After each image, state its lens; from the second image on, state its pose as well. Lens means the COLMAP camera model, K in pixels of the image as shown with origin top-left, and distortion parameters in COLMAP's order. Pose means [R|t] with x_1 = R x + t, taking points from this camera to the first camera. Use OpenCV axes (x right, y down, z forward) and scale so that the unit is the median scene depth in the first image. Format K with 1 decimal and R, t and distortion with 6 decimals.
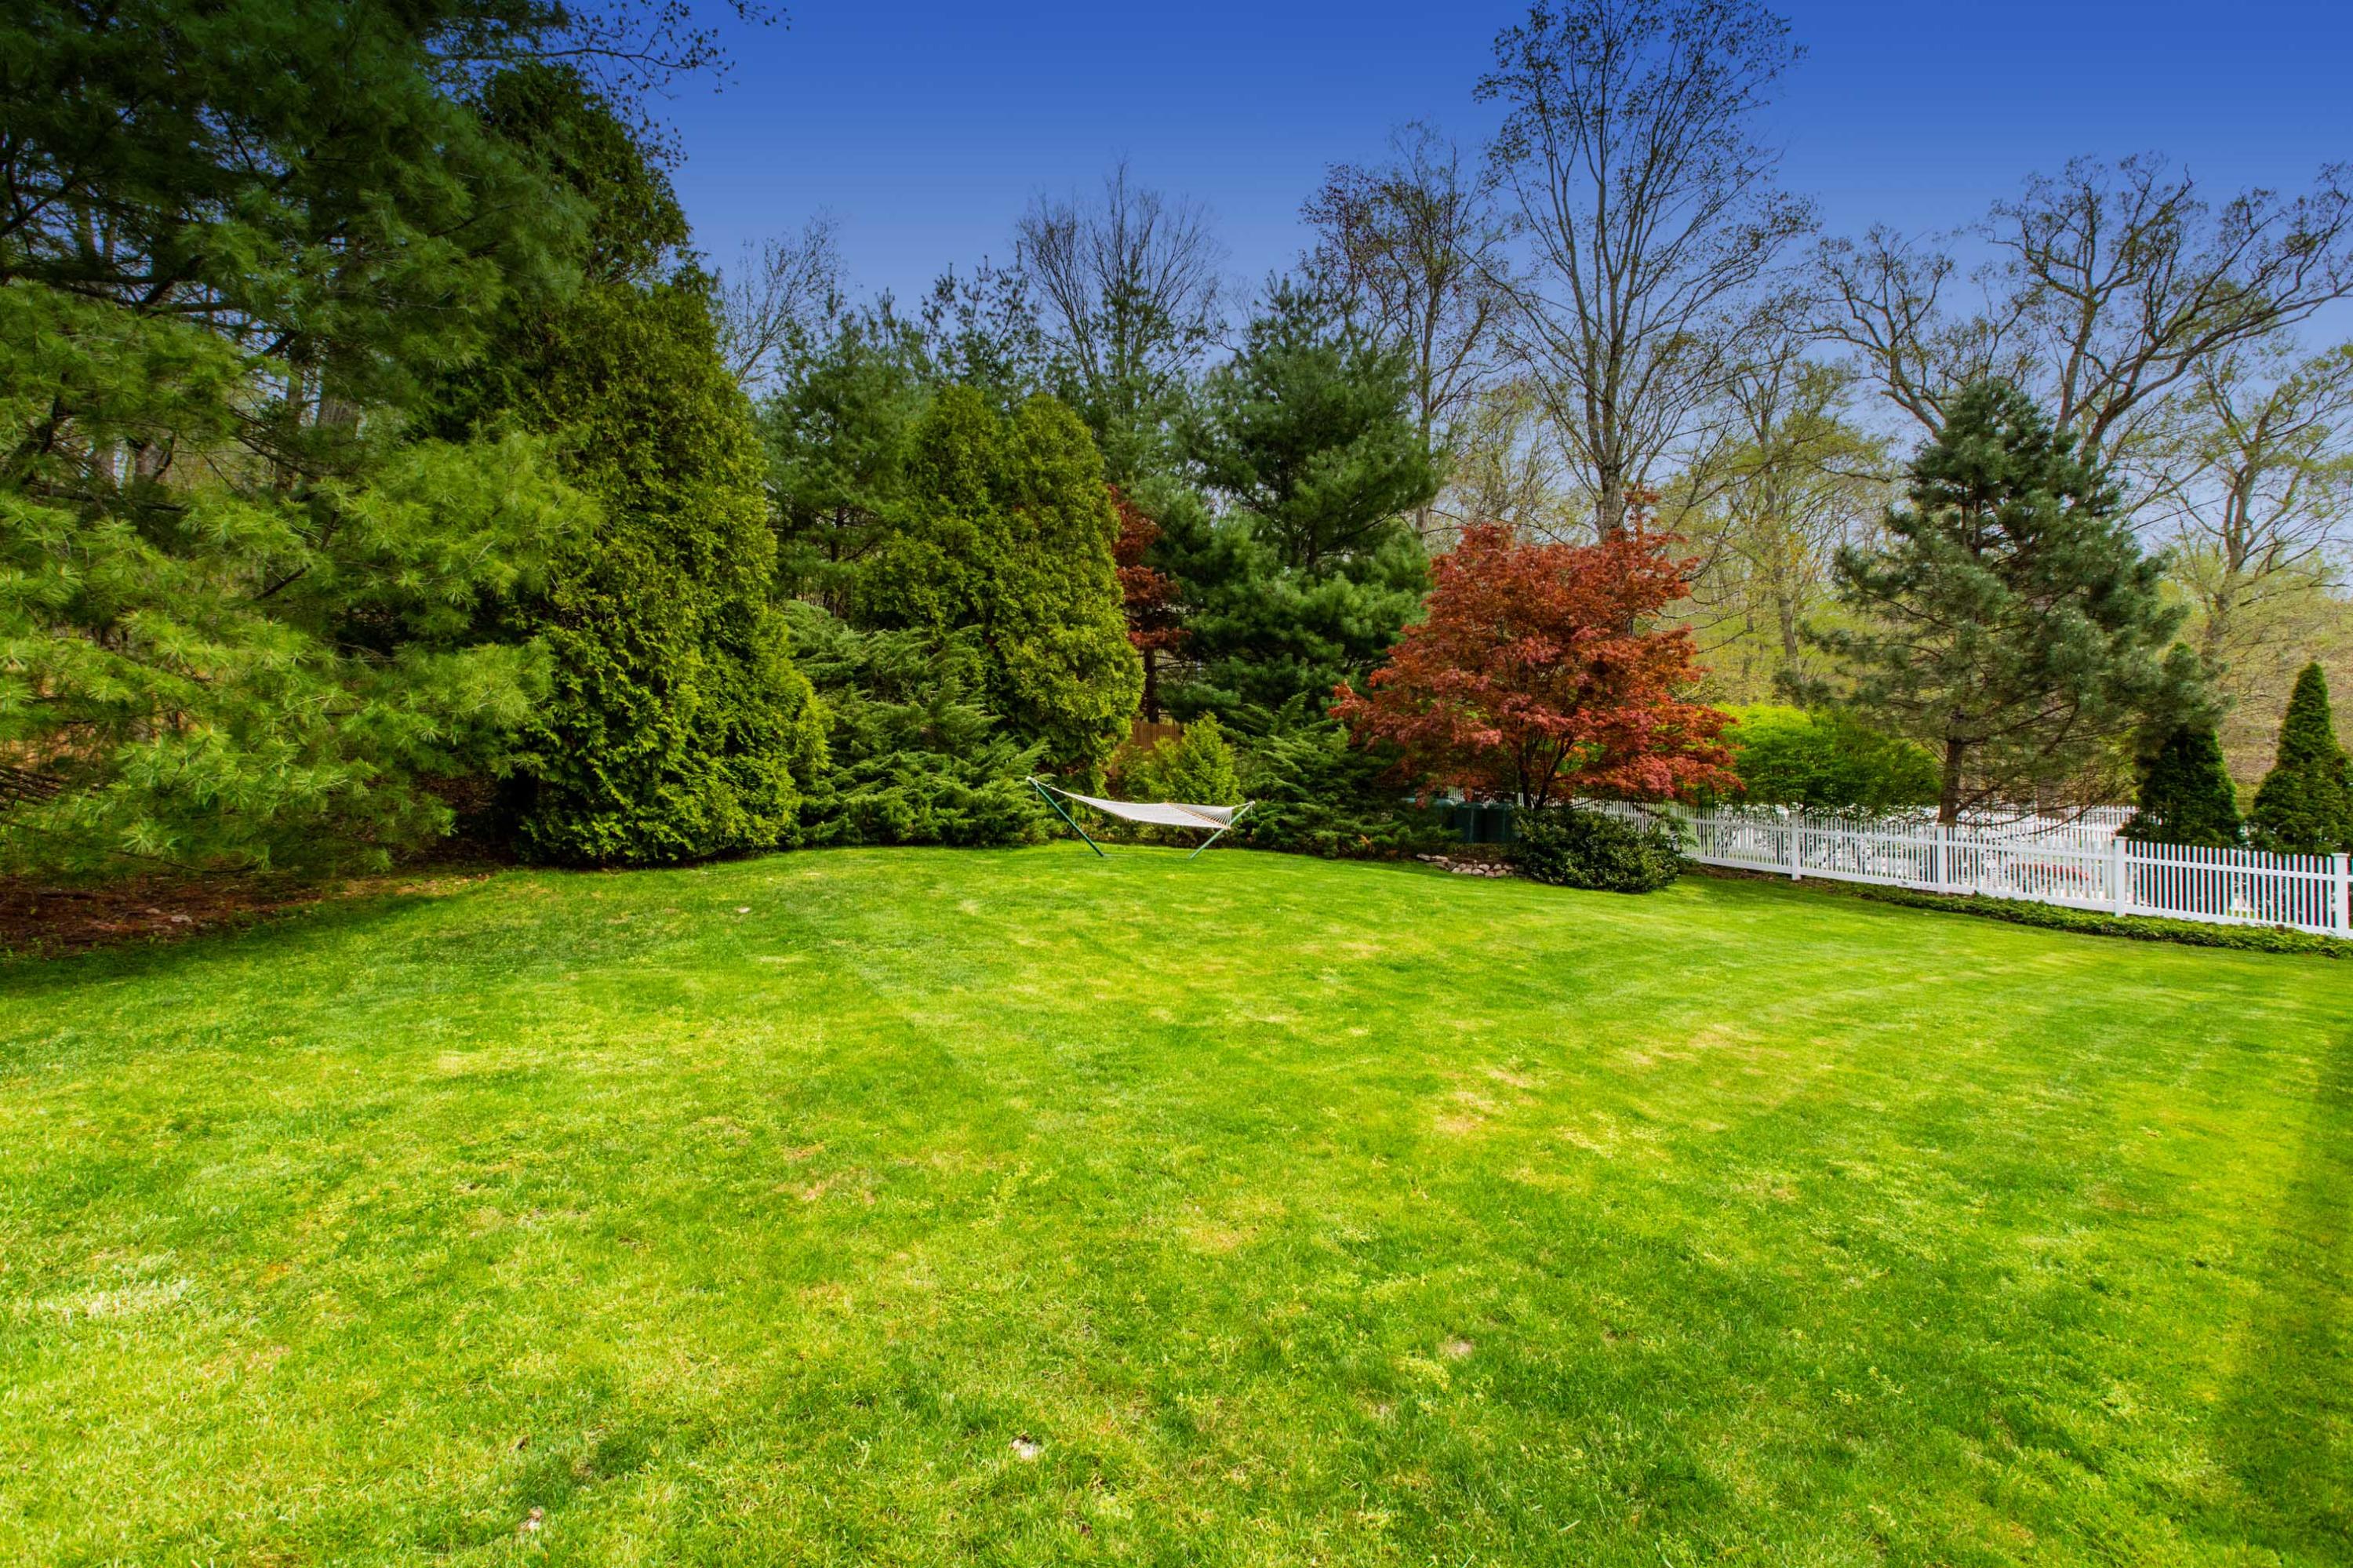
lens RADIAL K [[1033.3, 0, 1177.5], [0, 1033.3, 761.2], [0, 0, 1]] dist [0.001917, -0.000689]
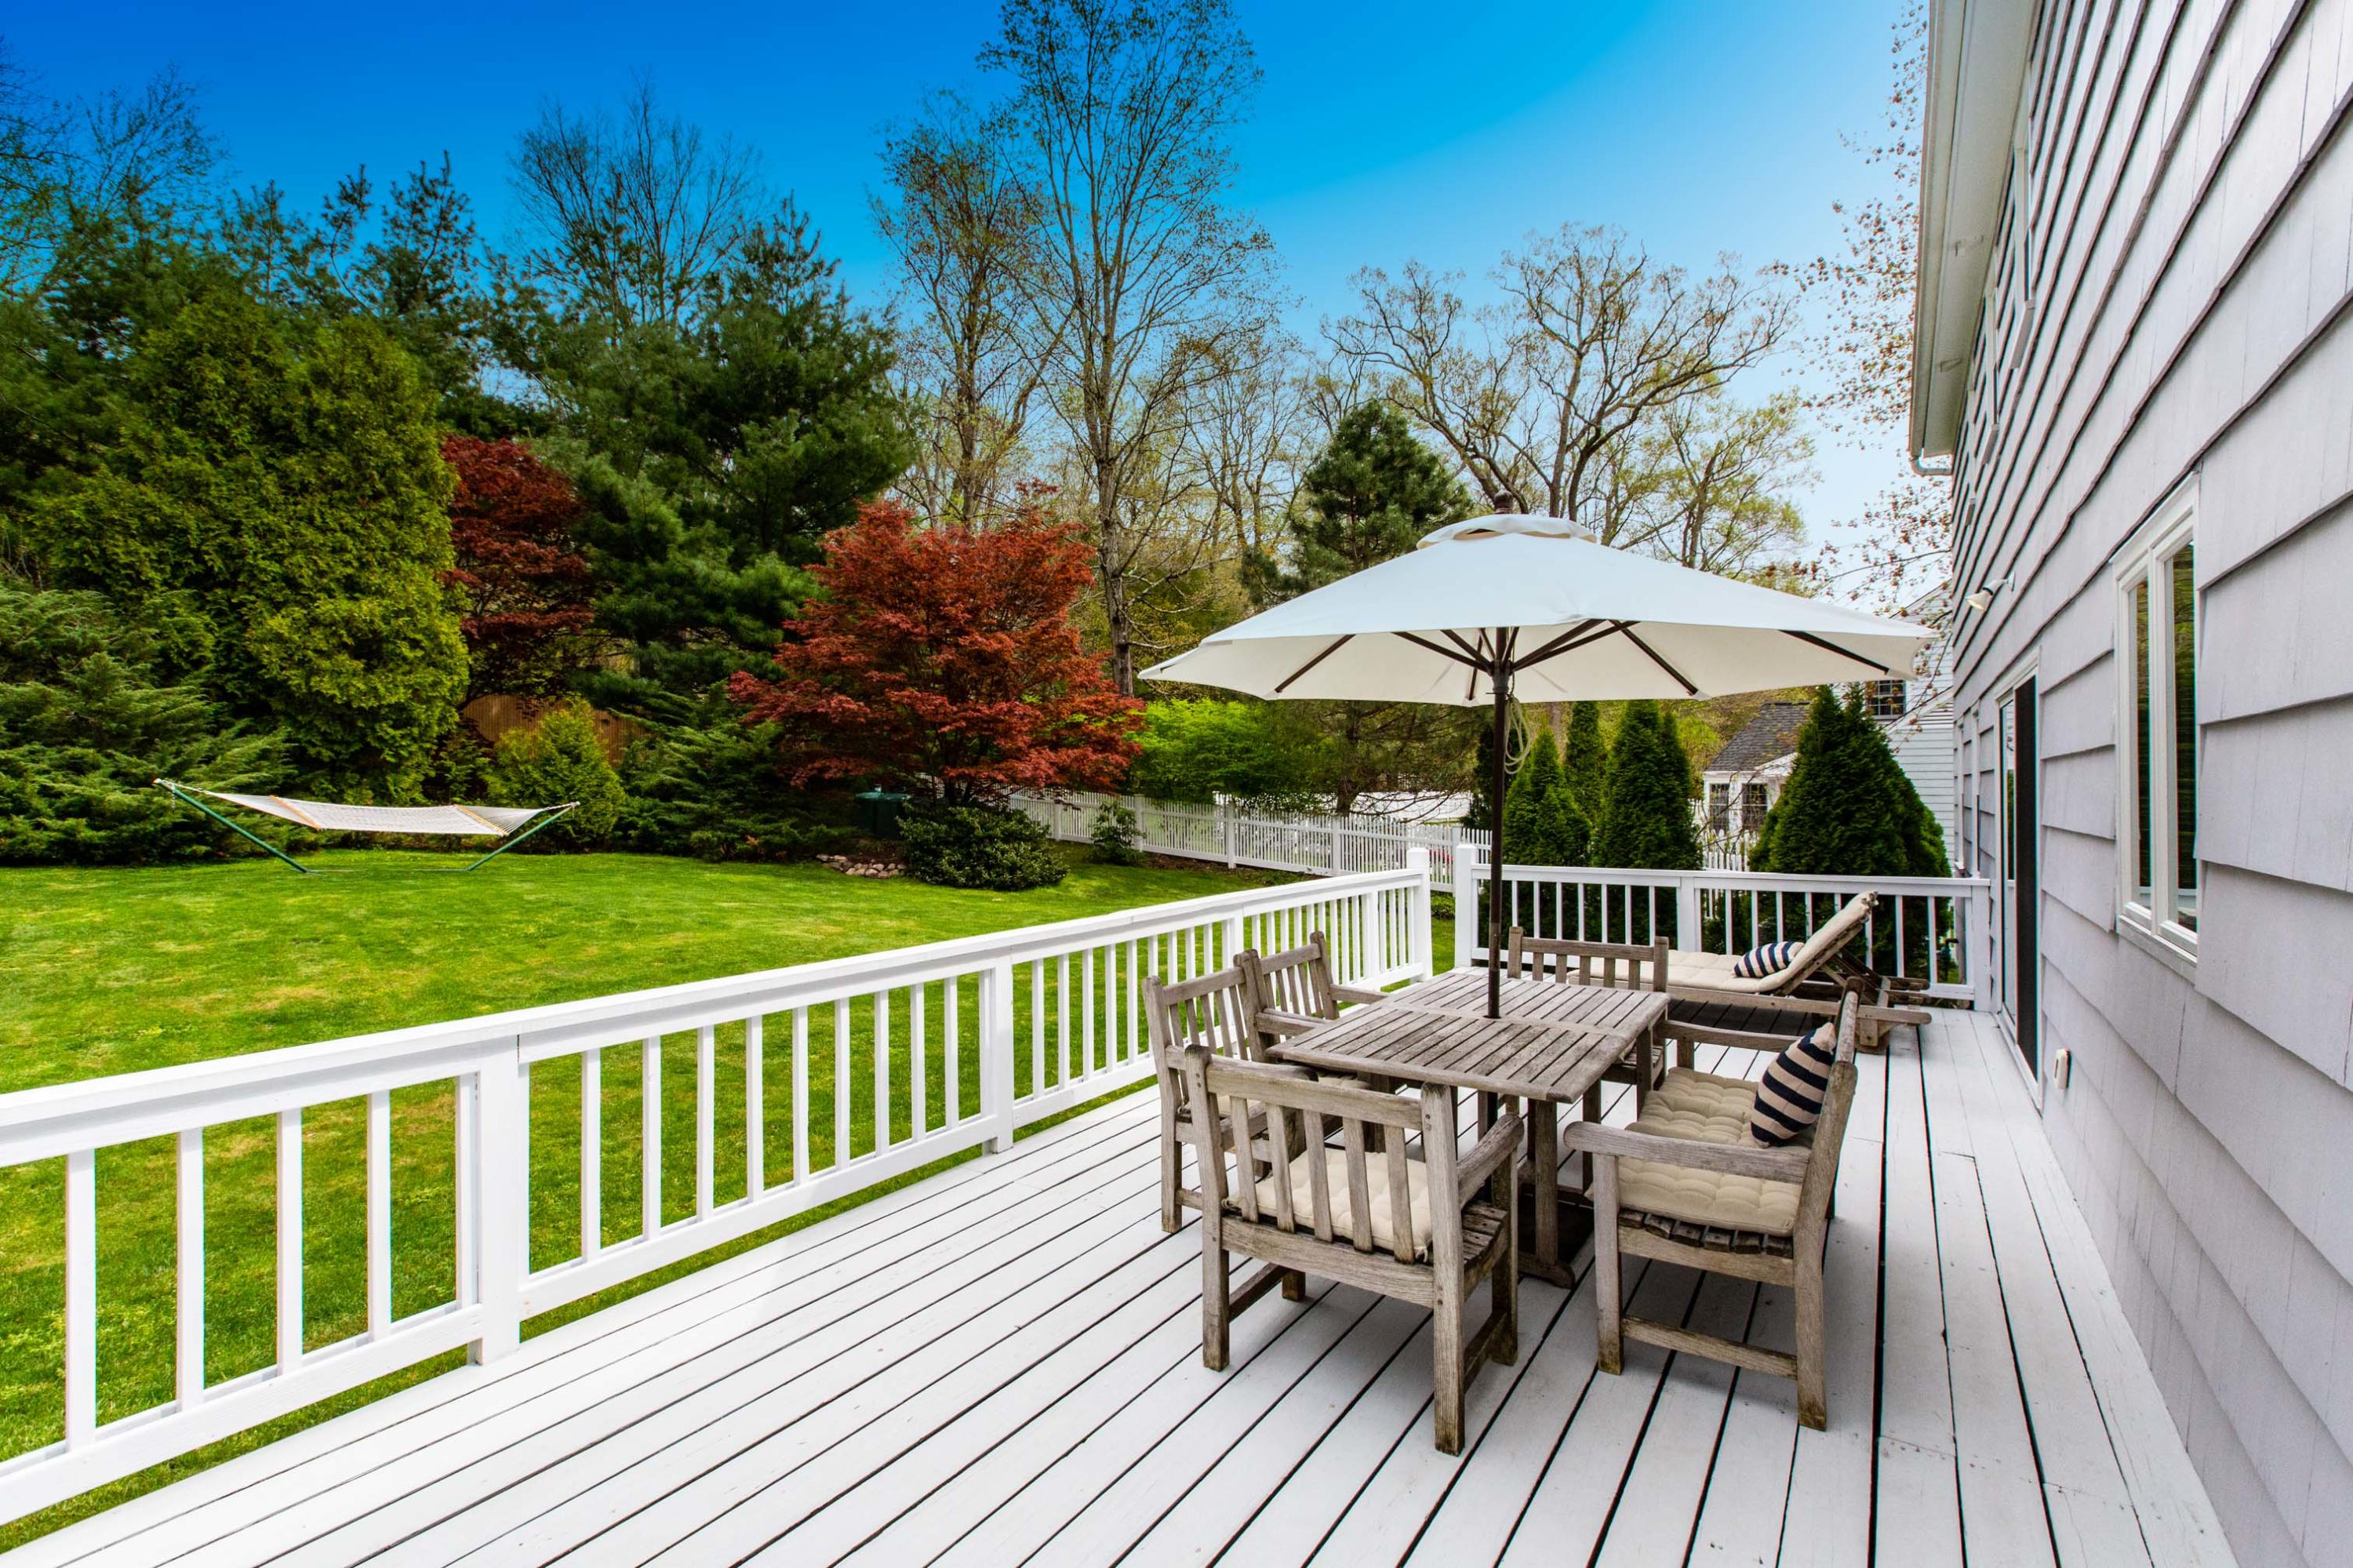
lens RADIAL K [[1033.3, 0, 1167.7], [0, 1033.3, 758.4], [0, 0, 1]] dist [0.009657, 0.000186]
pose [[0.966492, 0.000792, 0.256696, 0.297517], [-0.003946, 0.999923, 0.011772, -0.010178], [-0.256667, -0.012391, 0.966420, 0.003005]]
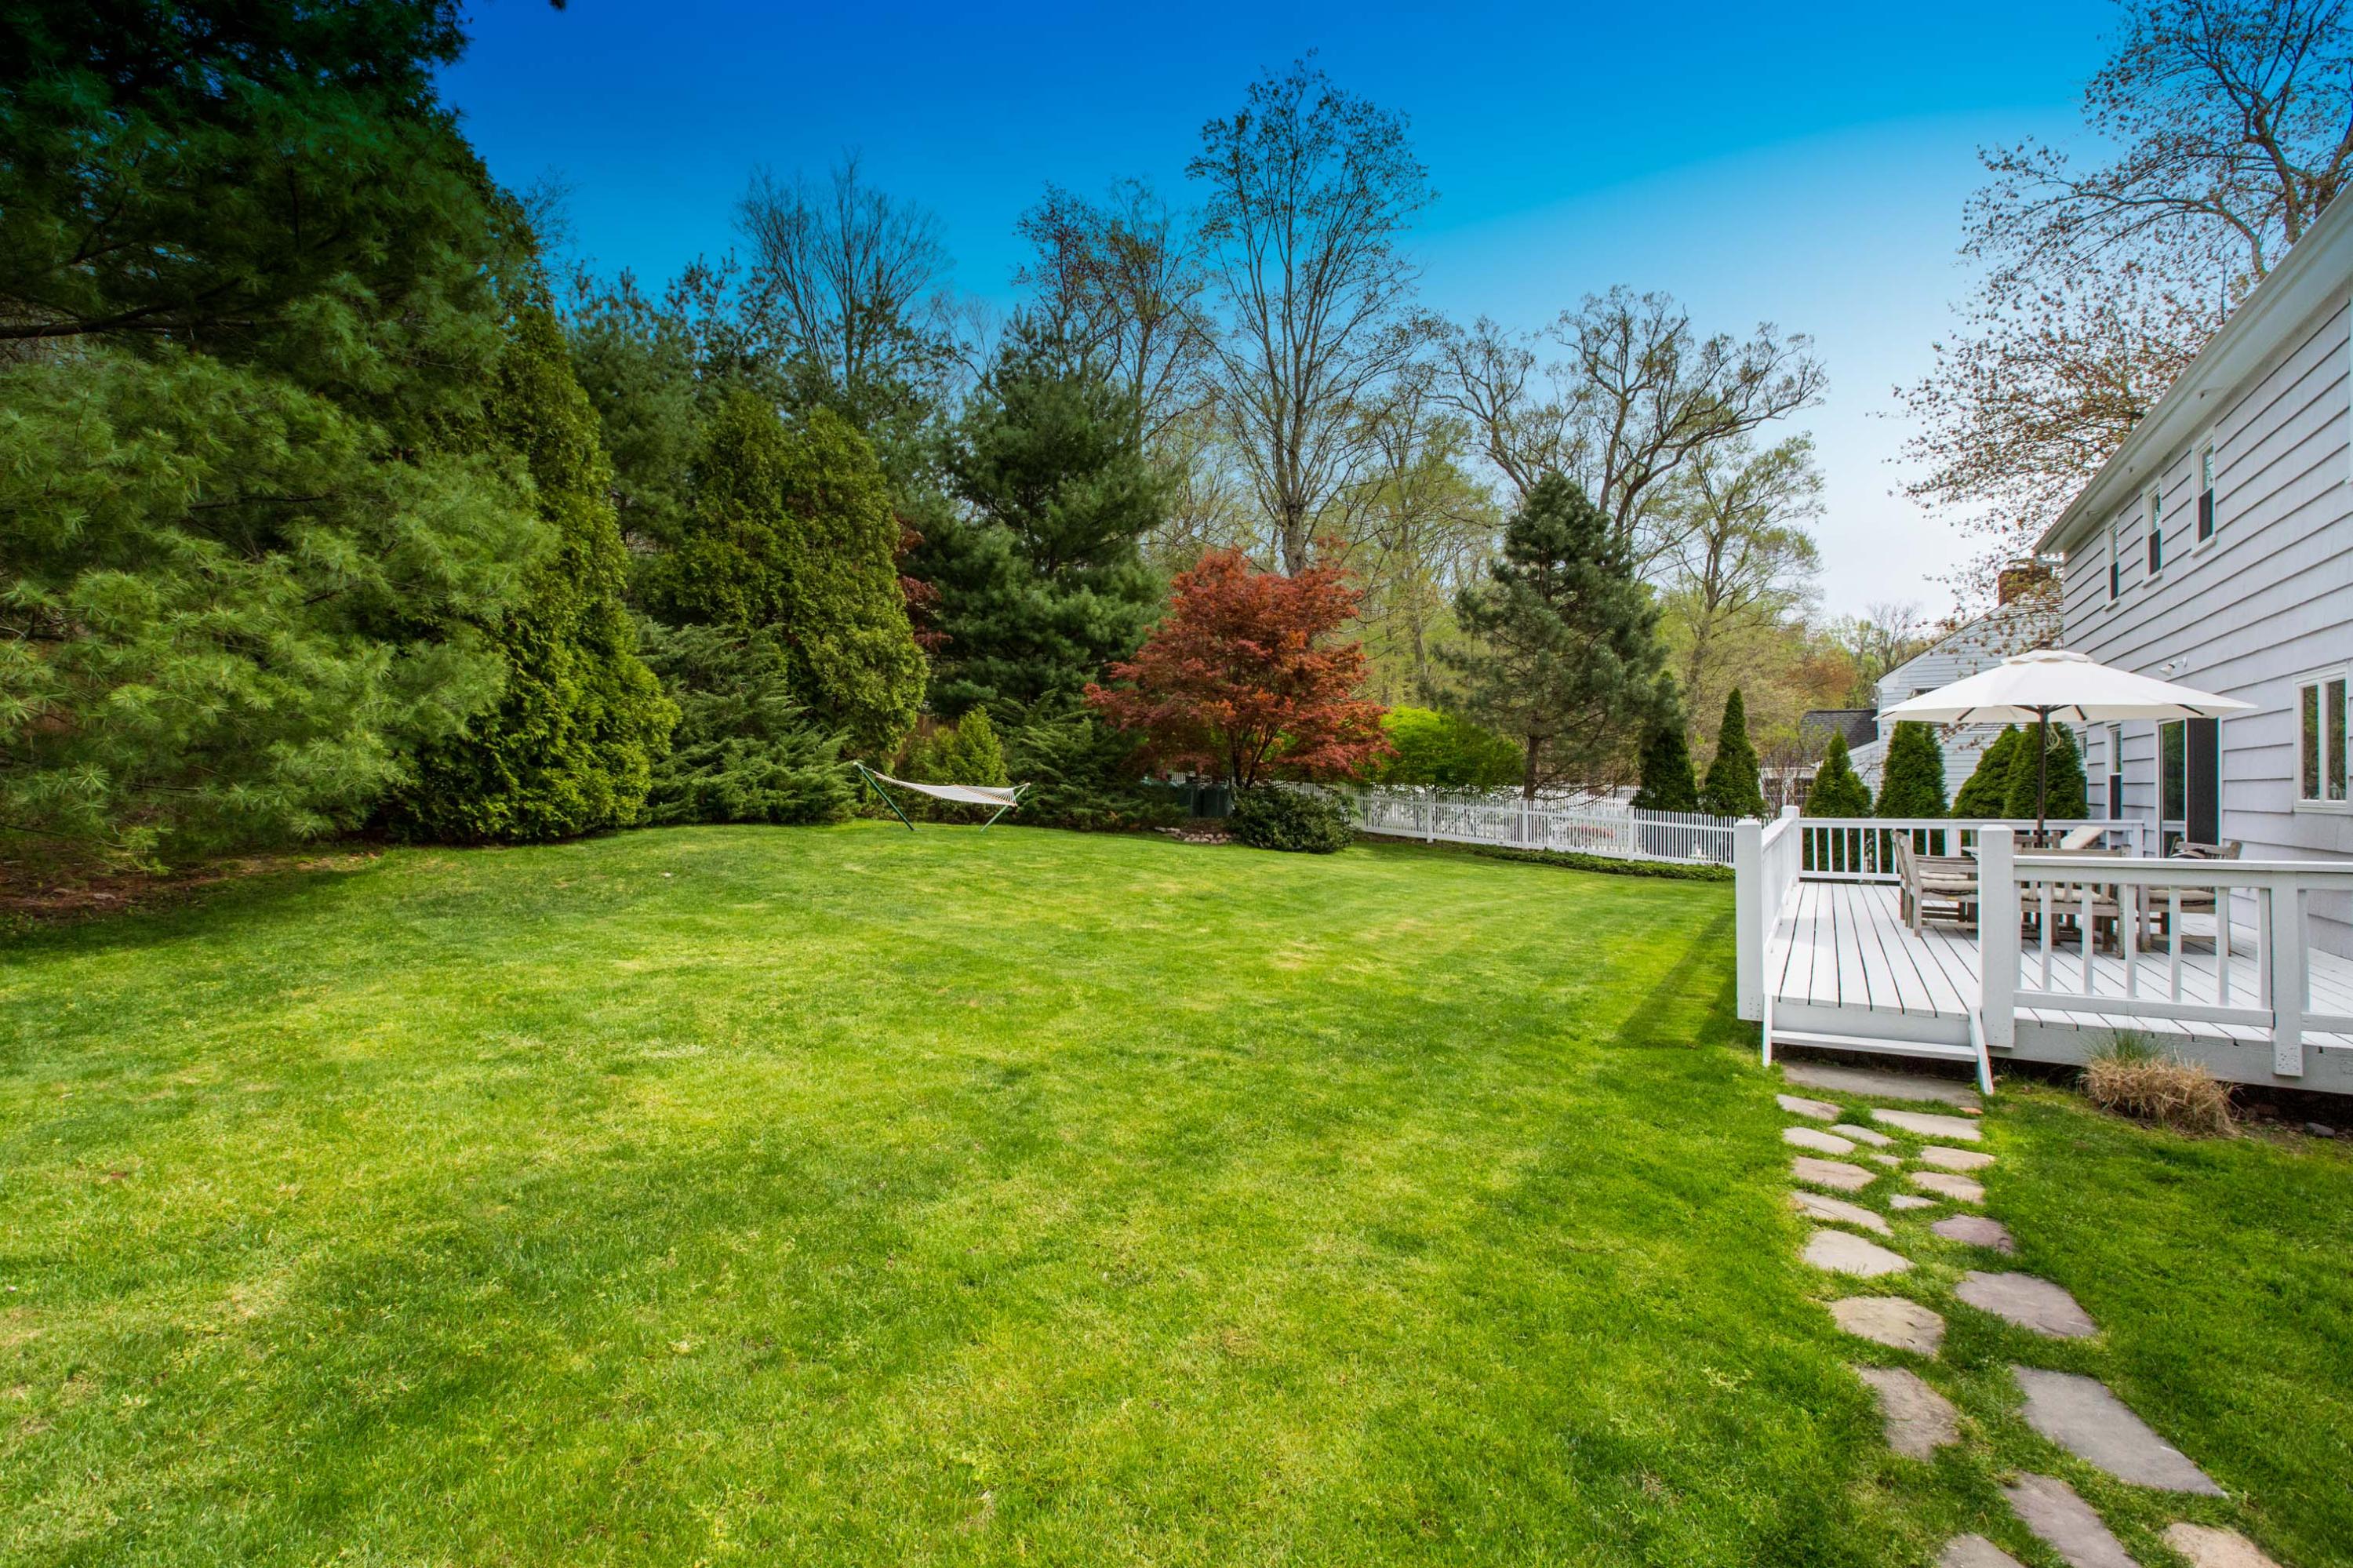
lens RADIAL K [[1051.1, 0, 1173.4], [0, 1051.1, 742.6], [0, 0, 1]] dist [0.002123, 0.000313]
pose [[0.951098, 0.008557, 0.308771, -0.124943], [-0.007827, 0.999963, -0.003601, -0.003820], [-0.308791, 0.001008, 0.951130, -0.167472]]
